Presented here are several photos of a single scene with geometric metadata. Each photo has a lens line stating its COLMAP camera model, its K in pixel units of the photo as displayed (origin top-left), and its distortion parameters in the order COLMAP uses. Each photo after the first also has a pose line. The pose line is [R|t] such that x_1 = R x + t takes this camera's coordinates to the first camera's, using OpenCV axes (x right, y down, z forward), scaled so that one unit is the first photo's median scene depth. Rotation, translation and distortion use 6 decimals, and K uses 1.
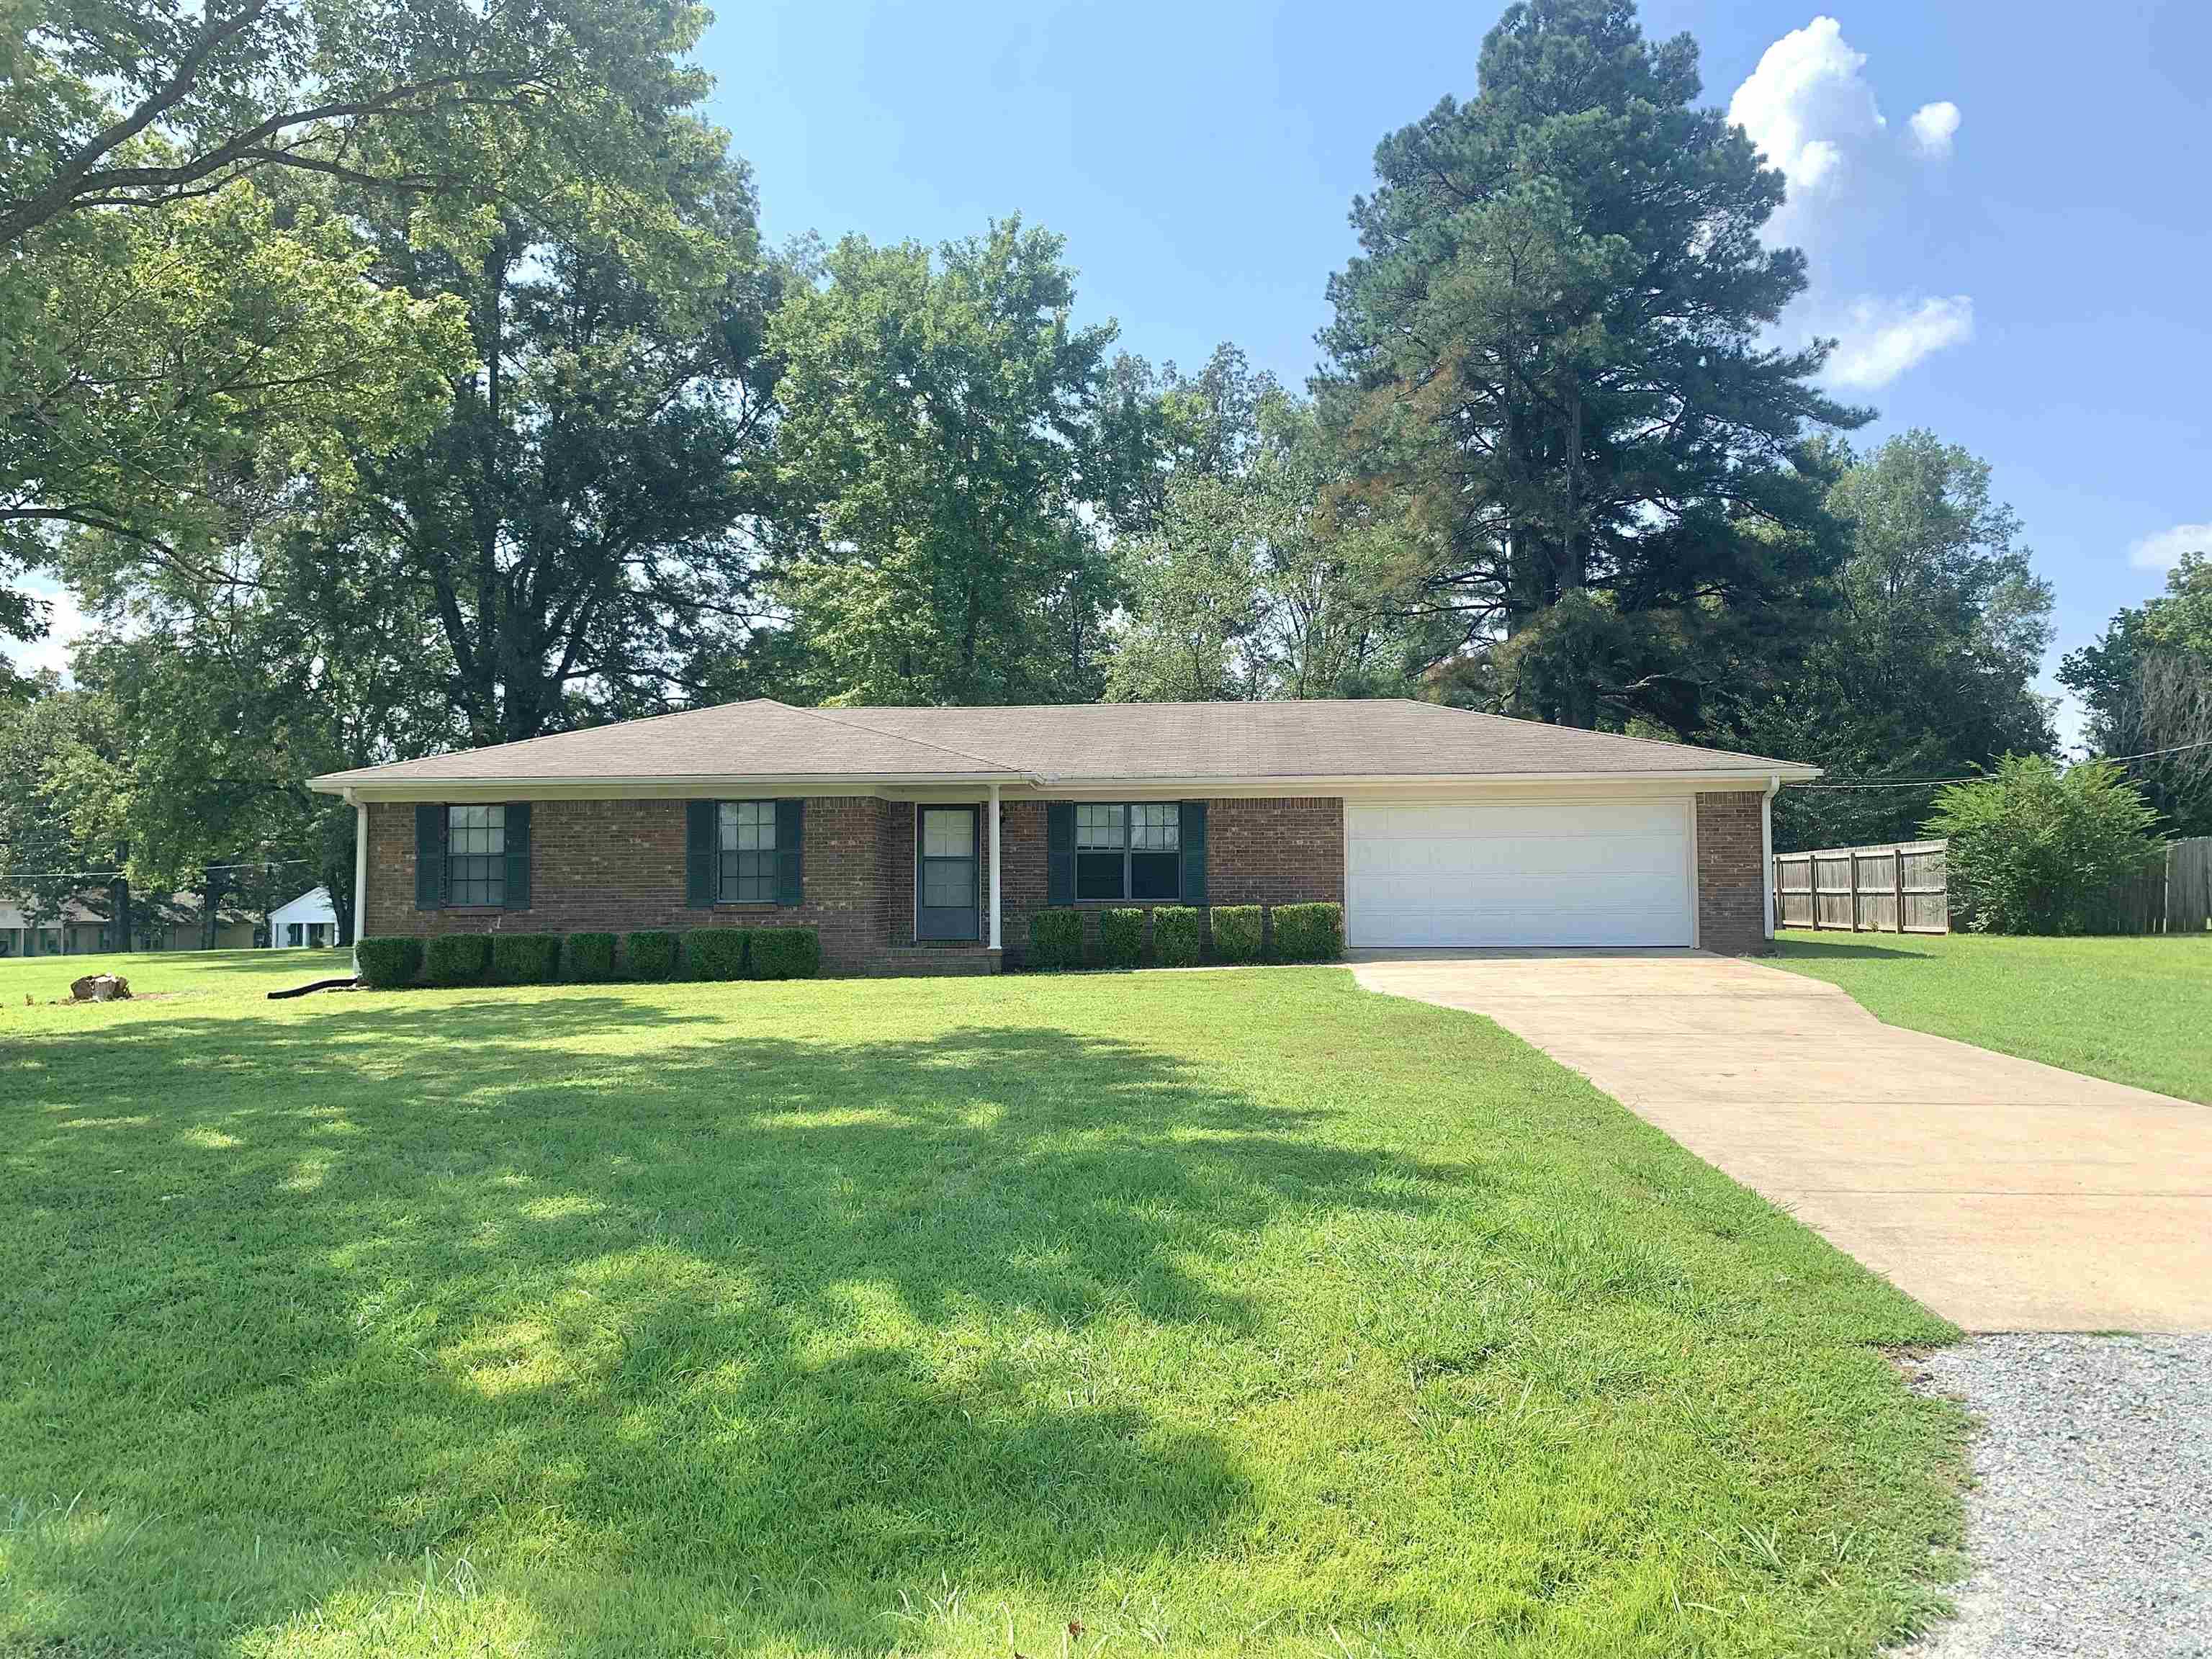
lens RADIAL K [[1647.0, 0, 1102.7], [0, 1647.0, 848.2], [0, 0, 1]] dist [0.002149, -0.031991]
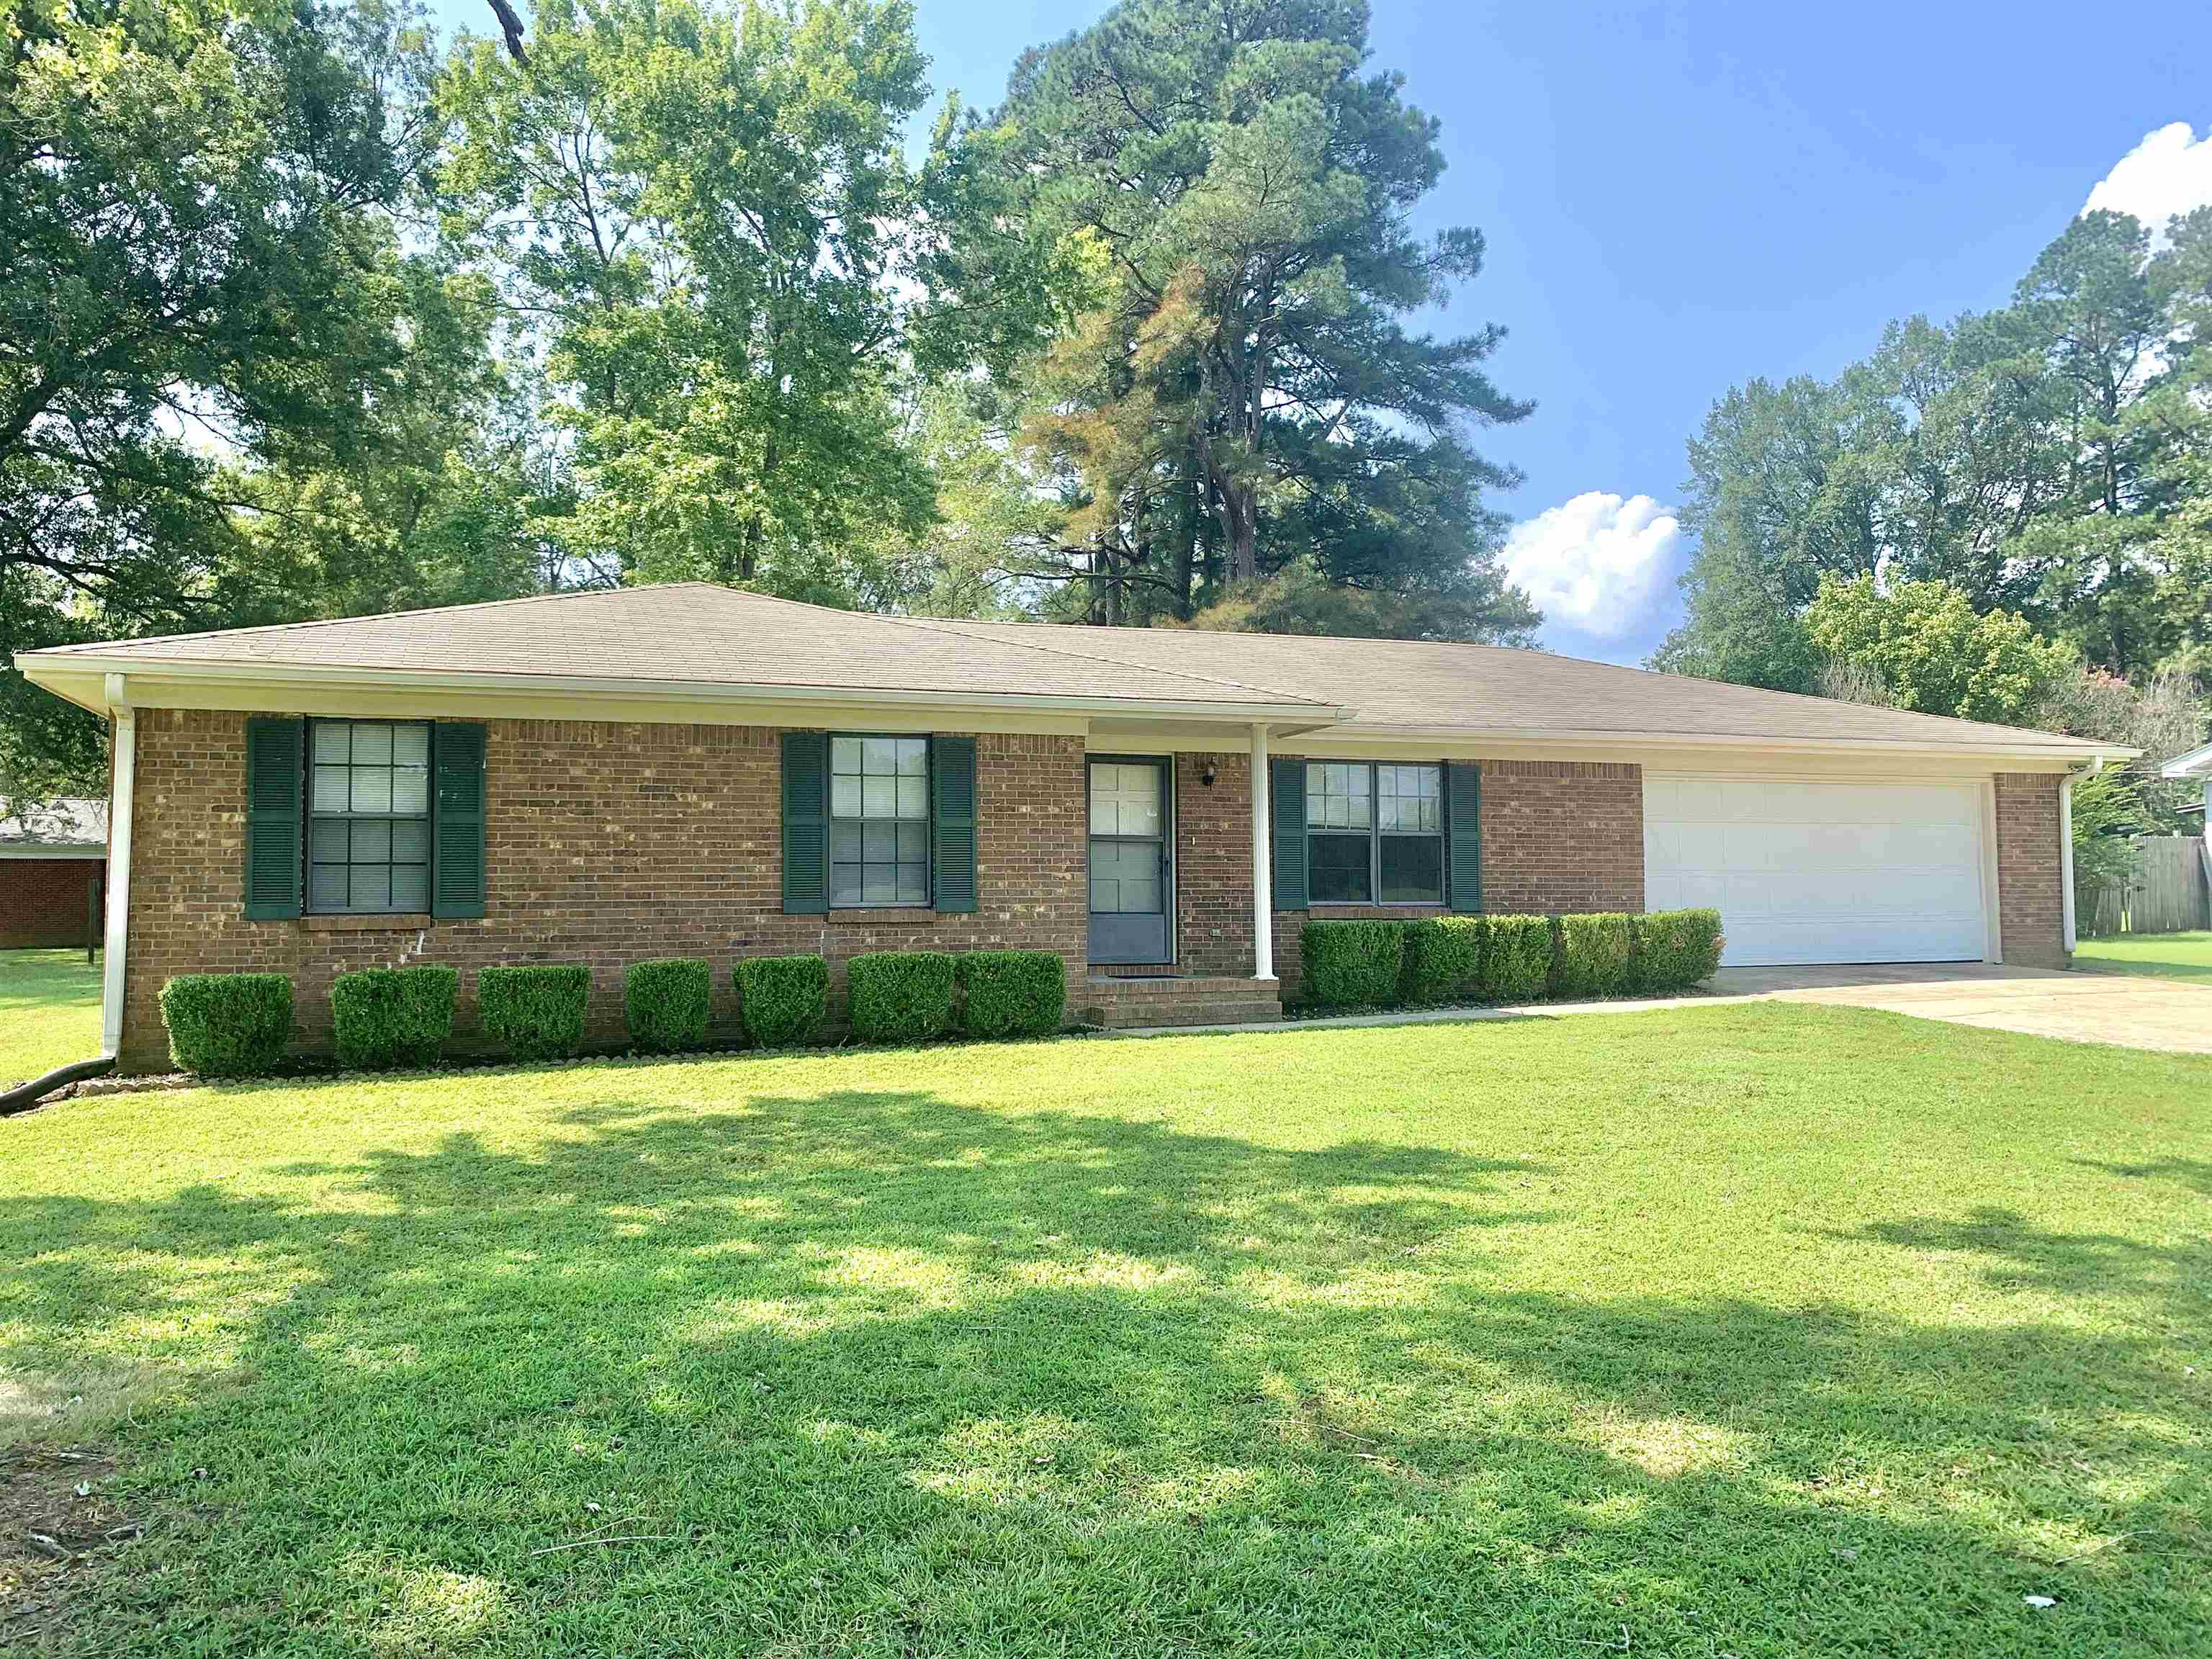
lens RADIAL K [[1647.0, 0, 1102.7], [0, 1647.0, 848.2], [0, 0, 1]] dist [0.002149, -0.031991]
pose [[0.923512, 0.014534, 0.383294, -0.364963], [-0.017701, 0.999832, 0.004737, 0.007635], [-0.383161, -0.011159, 0.923614, 0.416085]]
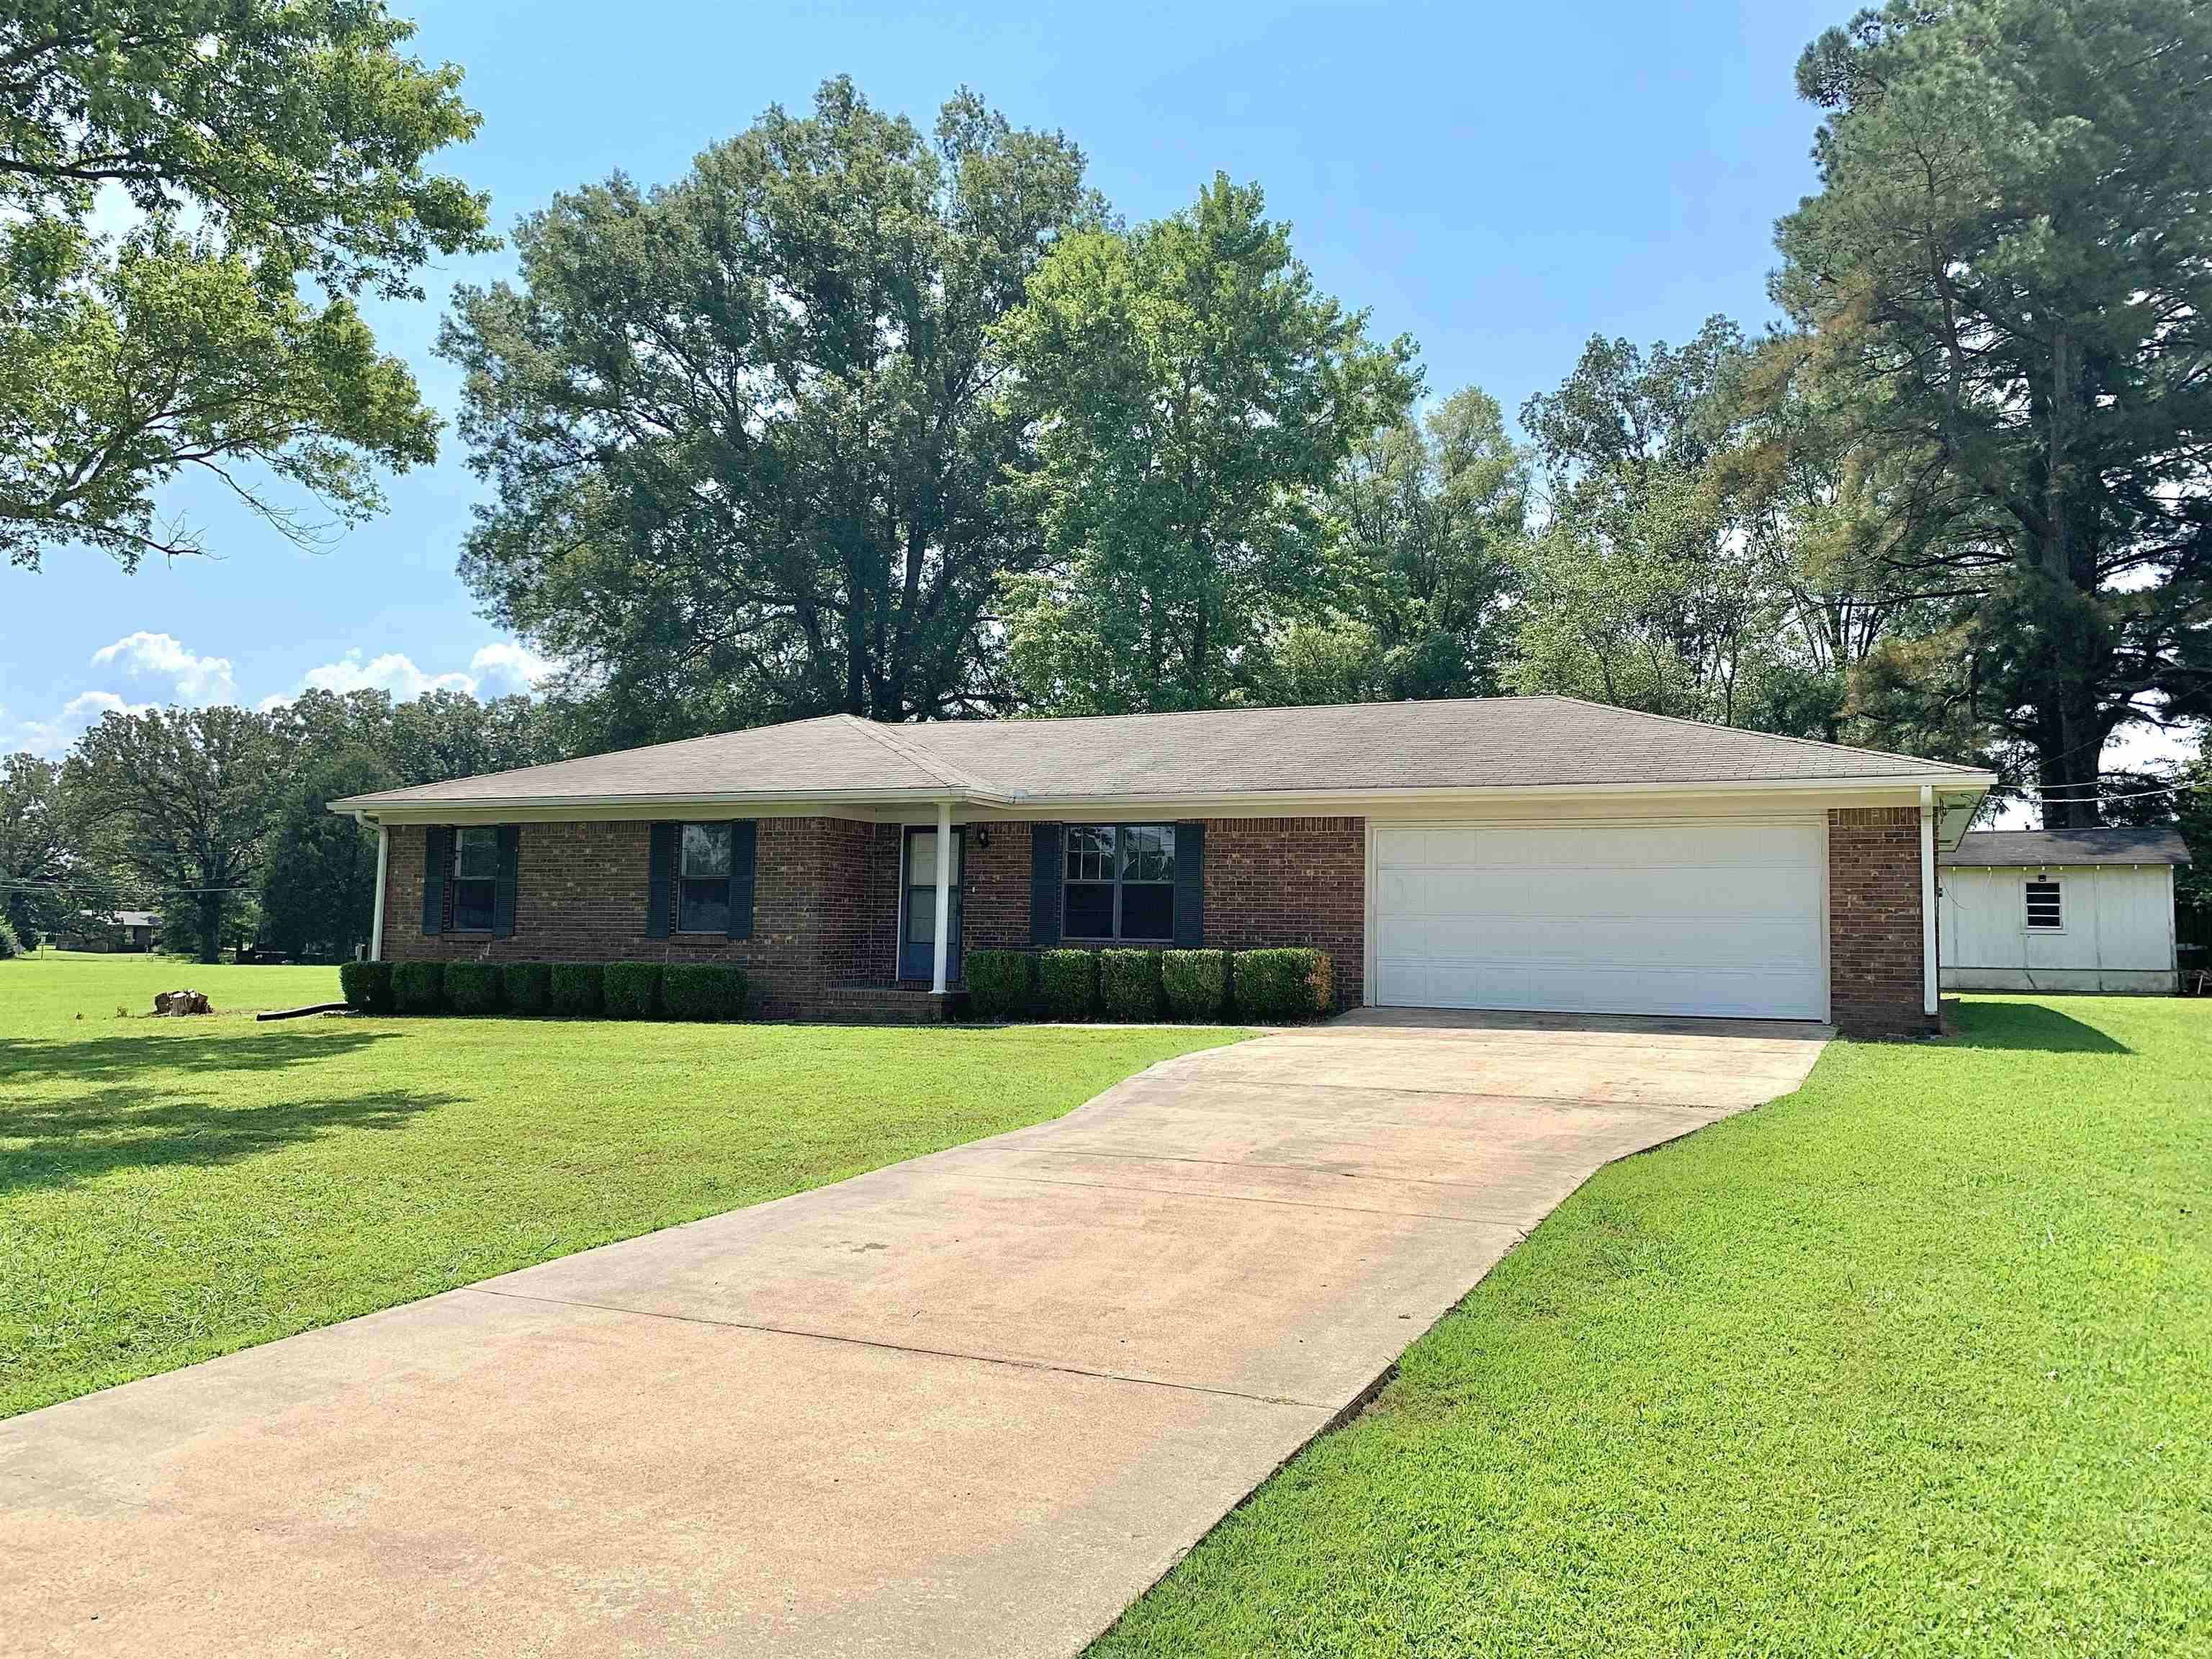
lens RADIAL K [[1639.5, 0, 1153.9], [0, 1639.5, 824.3], [0, 0, 1]] dist [-0.004124, 0.002375]
pose [[0.943598, -0.001850, -0.331089, 0.318370], [-0.007159, 0.999637, -0.025989, -0.005818], [0.331016, 0.026894, 0.943242, 0.218412]]
